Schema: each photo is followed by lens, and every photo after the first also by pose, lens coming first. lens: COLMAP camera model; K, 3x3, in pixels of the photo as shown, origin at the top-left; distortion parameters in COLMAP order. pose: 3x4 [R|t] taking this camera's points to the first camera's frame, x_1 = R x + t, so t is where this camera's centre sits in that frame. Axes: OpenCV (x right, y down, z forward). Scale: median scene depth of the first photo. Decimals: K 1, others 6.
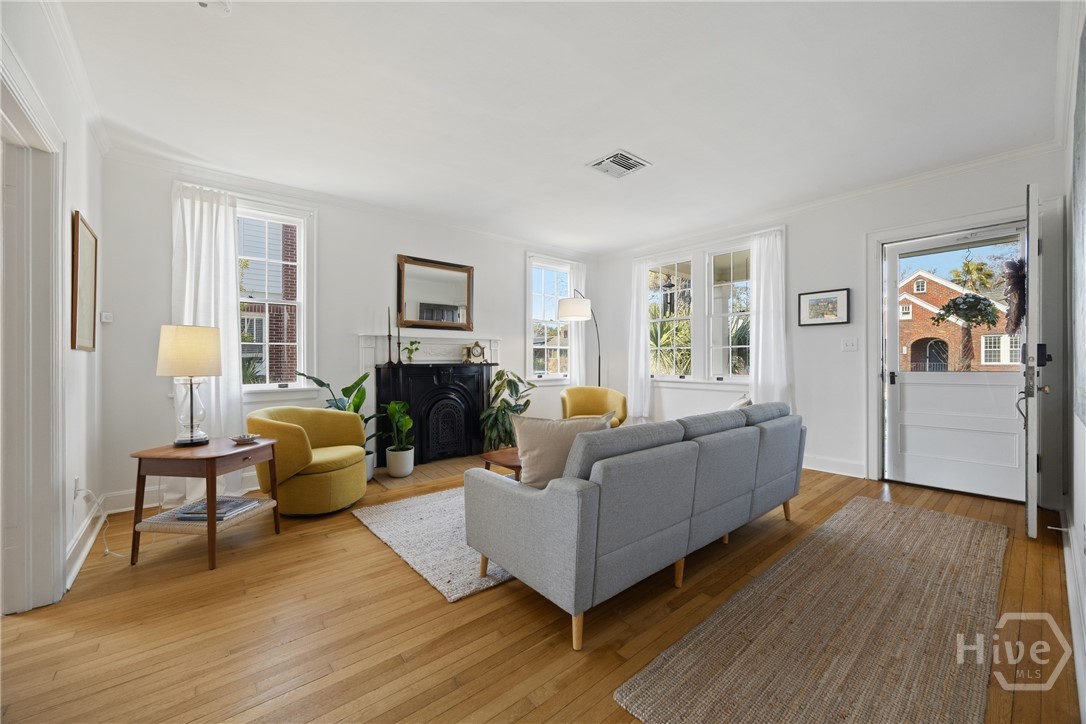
lens RADIAL K [[428.5, 0, 538.4], [0, 428.5, 367.7], [0, 0, 1]] dist [0.001196, 0.000619]
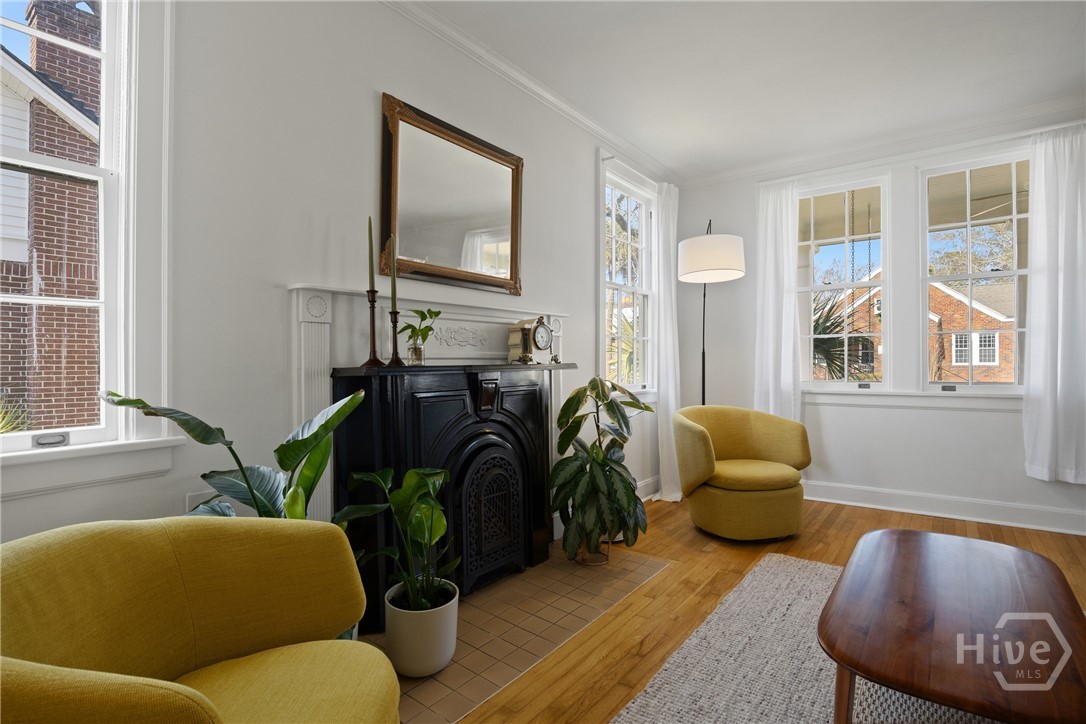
lens RADIAL K [[531.4, 0, 546.3], [0, 531.4, 369.4], [0, 0, 1]] dist [-0.010051, 0.000950]
pose [[0.972157, -0.008972, 0.234160, -0.292672], [0.010975, 0.999913, -0.007252, -0.000377], [-0.234075, 0.009620, 0.972171, 0.476995]]
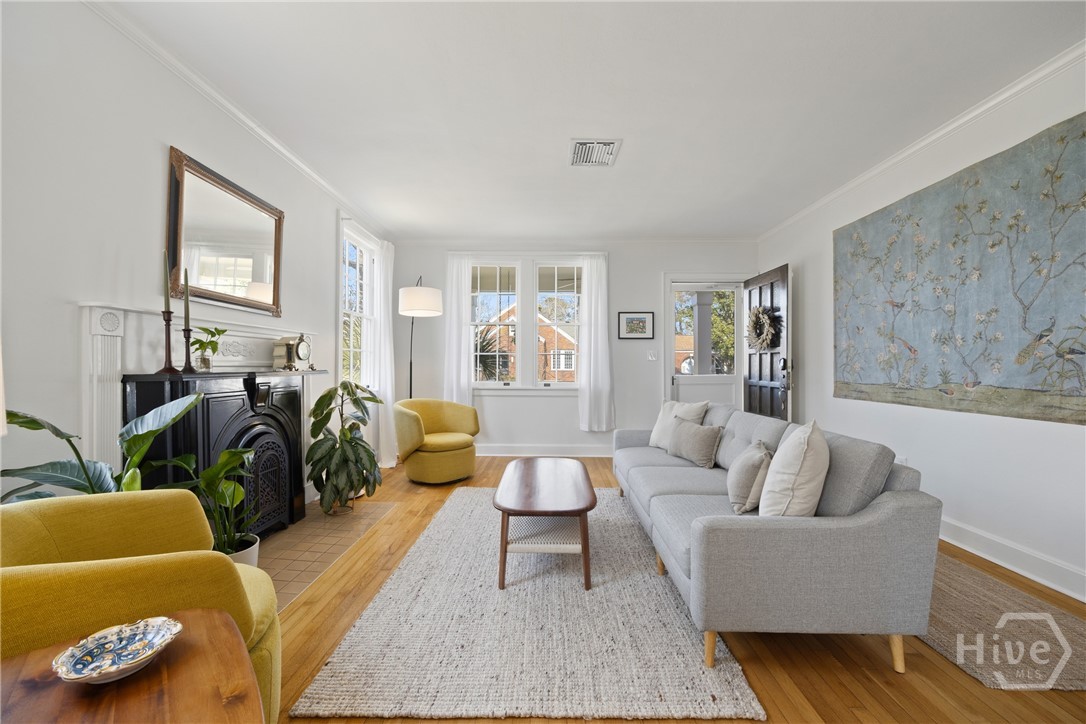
lens RADIAL K [[428.5, 0, 537.6], [0, 428.5, 370.7], [0, 0, 1]] dist [0.001196, 0.000619]
pose [[0.653075, -0.002963, 0.757287, -0.417810], [0.008813, 0.999954, -0.003688, -0.005424], [-0.757242, 0.009082, 0.653071, 0.366812]]
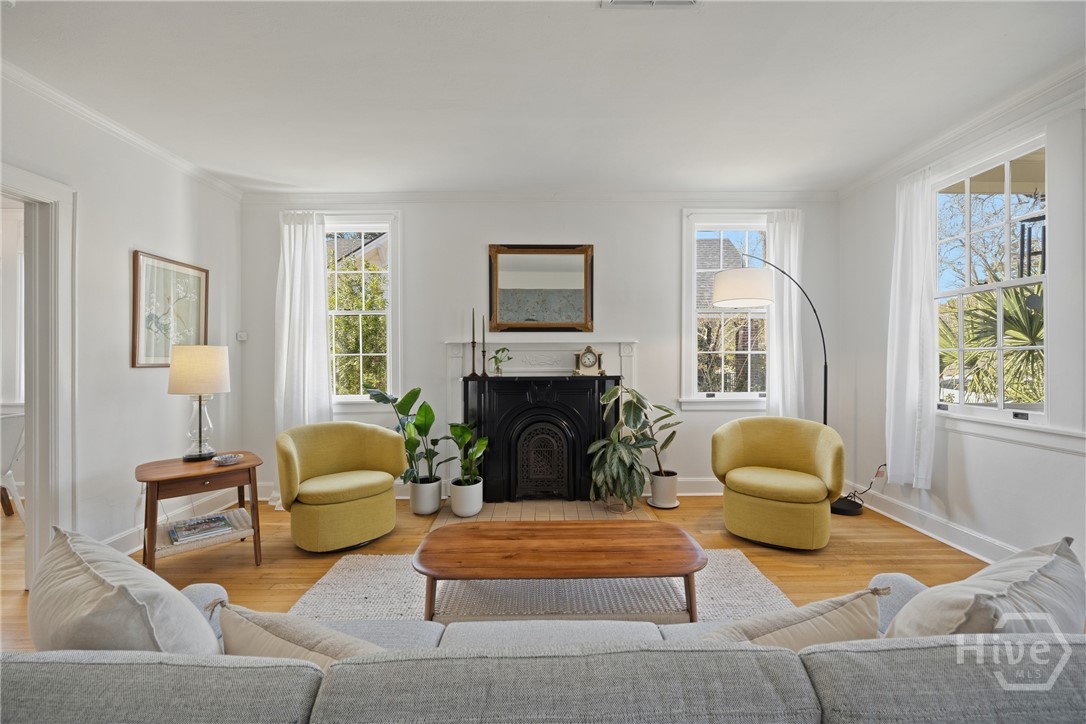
lens RADIAL K [[428.5, 0, 537.5], [0, 428.5, 368.0], [0, 0, 1]] dist [0.001196, 0.000619]
pose [[0.773730, 0.012445, -0.633393, 0.270655], [-0.008660, 0.999921, 0.009068, -0.032175], [0.633456, -0.001531, 0.773777, 0.407557]]
